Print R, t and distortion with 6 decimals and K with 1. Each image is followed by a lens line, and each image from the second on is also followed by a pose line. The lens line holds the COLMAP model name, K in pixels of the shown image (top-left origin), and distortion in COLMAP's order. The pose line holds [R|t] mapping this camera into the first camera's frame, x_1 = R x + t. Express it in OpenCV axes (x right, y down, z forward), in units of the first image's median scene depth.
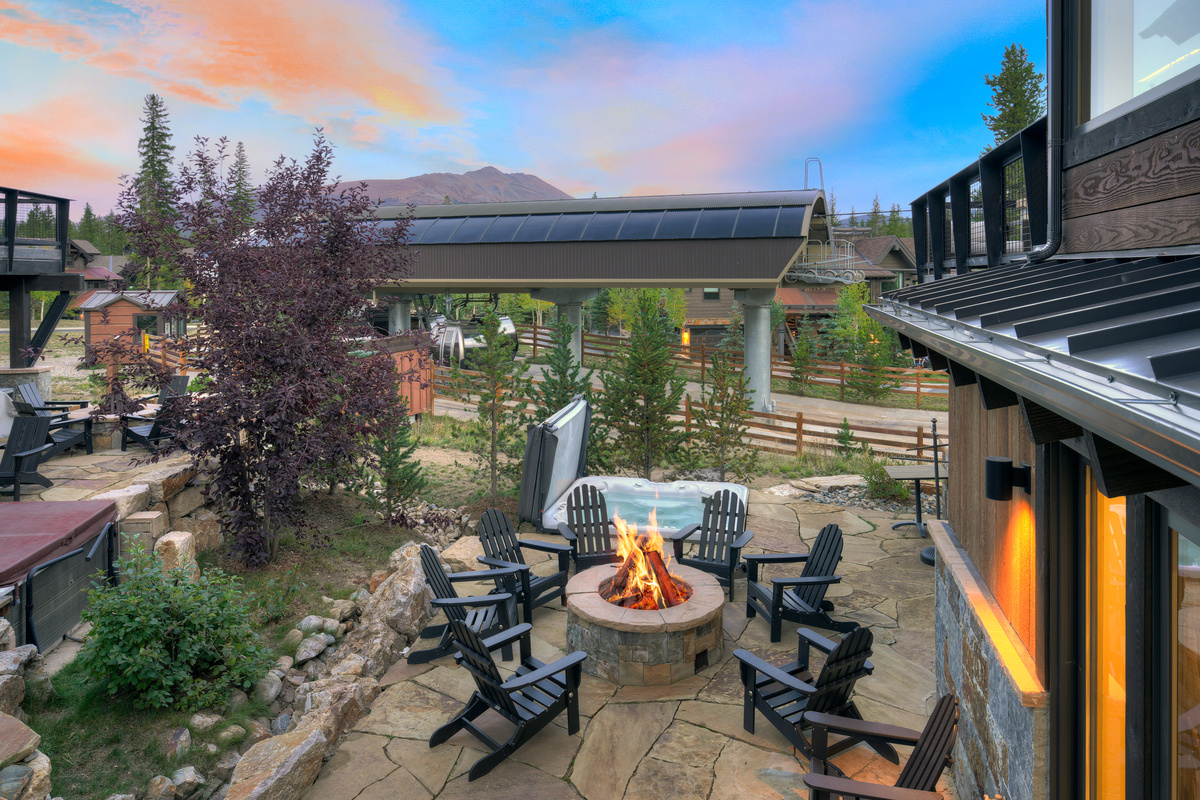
lens RADIAL K [[780.5, 0, 599.3], [0, 780.5, 349.1], [0, 0, 1]] dist [0.004631, 0.000869]
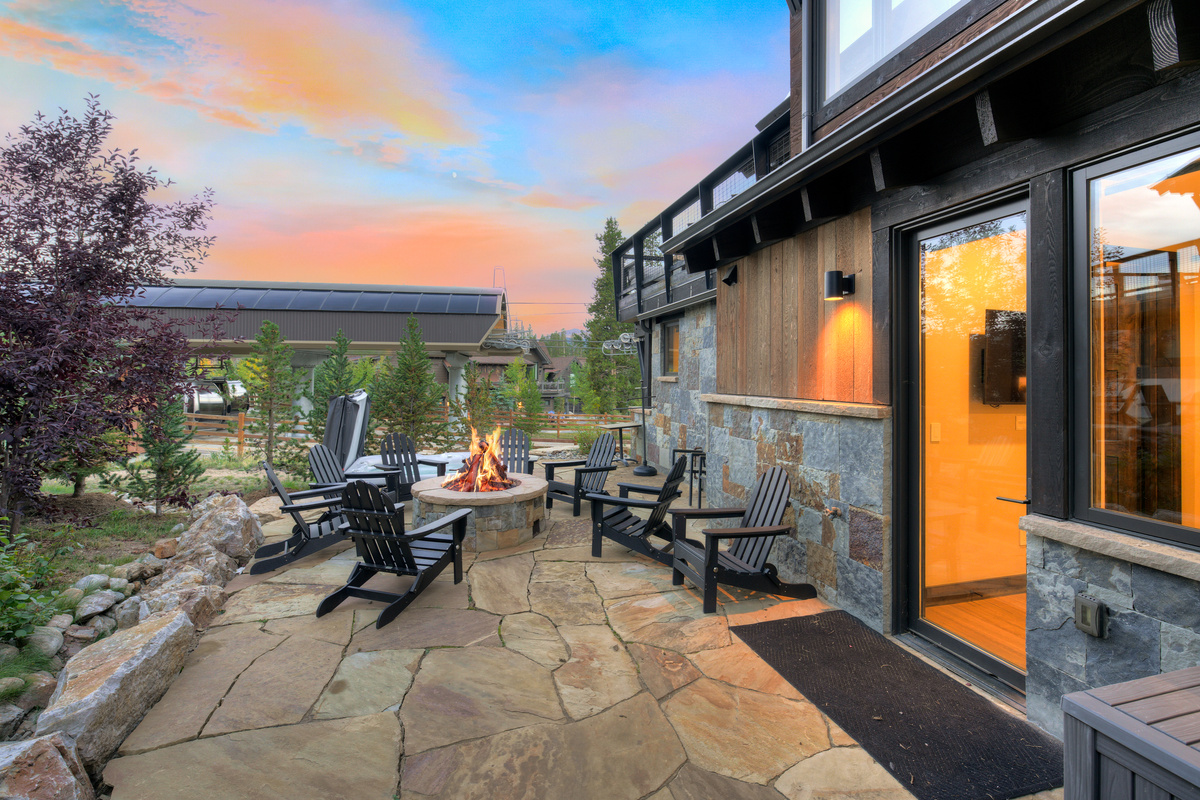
lens RADIAL K [[521.4, 0, 600.0], [0, 521.4, 400.0], [0, 0, 1]] dist [0.000014, 0.000256]
pose [[0.872150, 0.002411, 0.489232, -0.175082], [0.019038, 0.999063, -0.038862, 0.204836], [-0.488868, 0.043207, 0.871287, 0.182707]]
